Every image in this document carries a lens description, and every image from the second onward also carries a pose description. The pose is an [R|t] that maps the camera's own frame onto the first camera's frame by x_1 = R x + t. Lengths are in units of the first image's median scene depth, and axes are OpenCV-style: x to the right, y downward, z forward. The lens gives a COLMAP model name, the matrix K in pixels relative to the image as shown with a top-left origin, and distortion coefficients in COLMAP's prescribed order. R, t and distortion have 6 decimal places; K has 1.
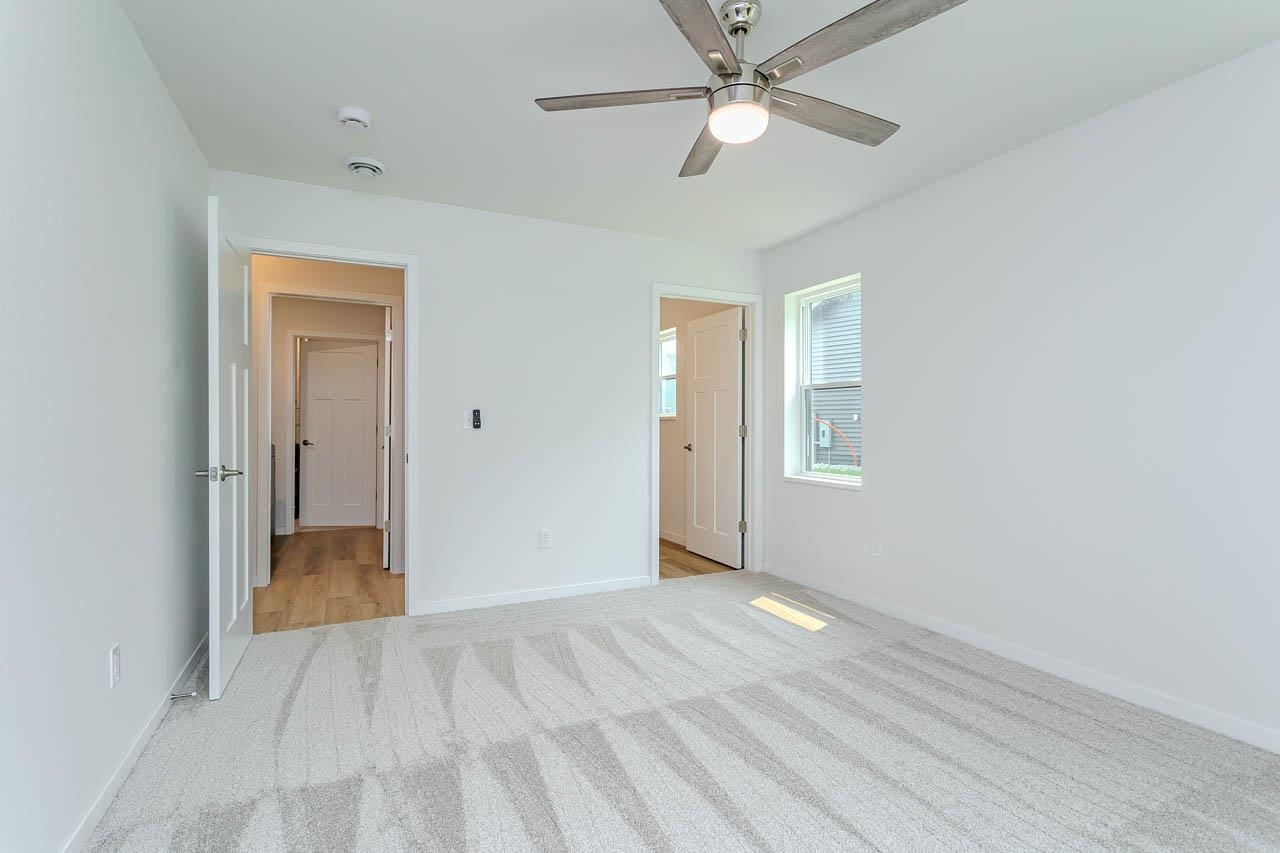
lens RADIAL K [[608.3, 0, 639.5], [0, 608.3, 424.8], [0, 0, 1]] dist [0.000686, 0.000623]
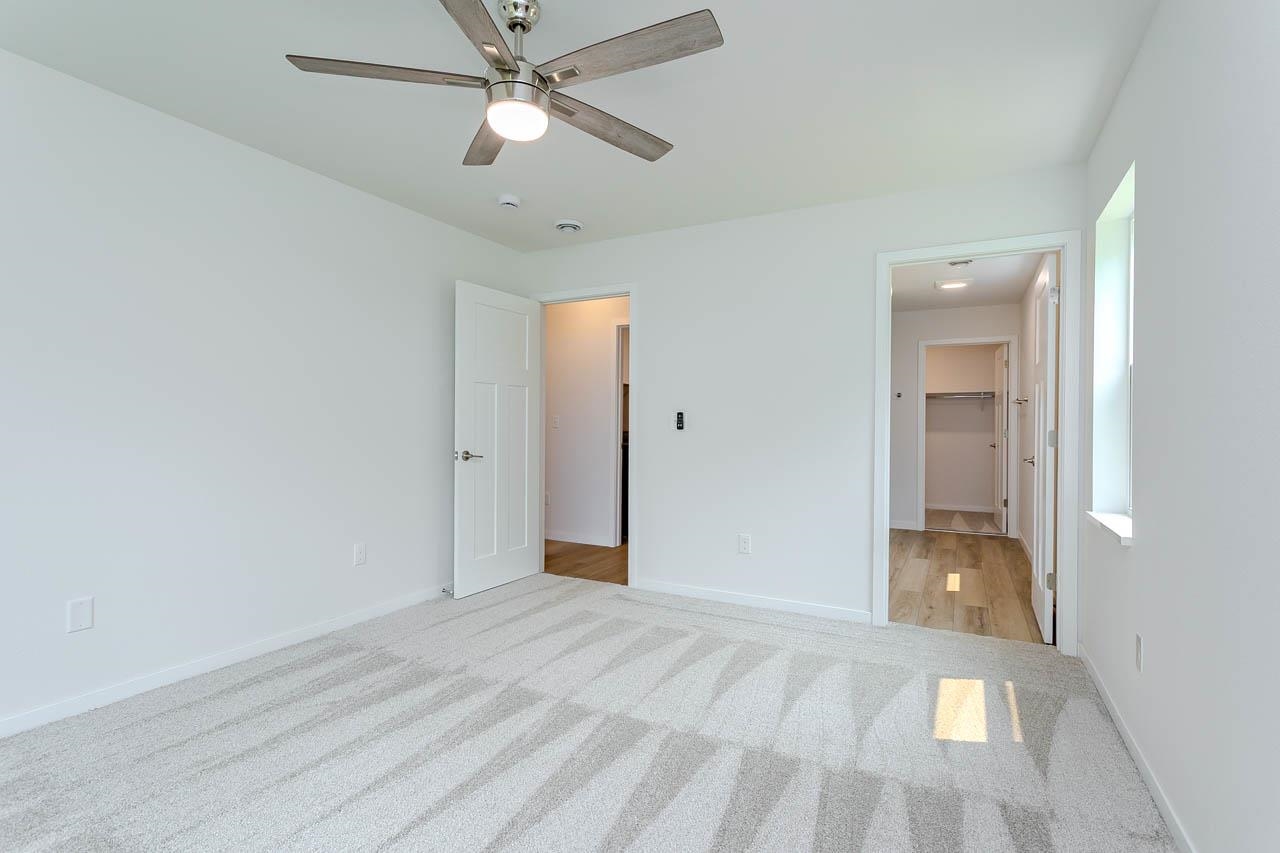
lens RADIAL K [[608.3, 0, 640.3], [0, 608.3, 425.8], [0, 0, 1]] dist [0.000686, 0.000623]
pose [[0.585625, 0.005784, -0.810562, 0.687809], [-0.007747, 0.999969, 0.001539, -0.002205], [0.810545, 0.005379, 0.585651, 0.371818]]
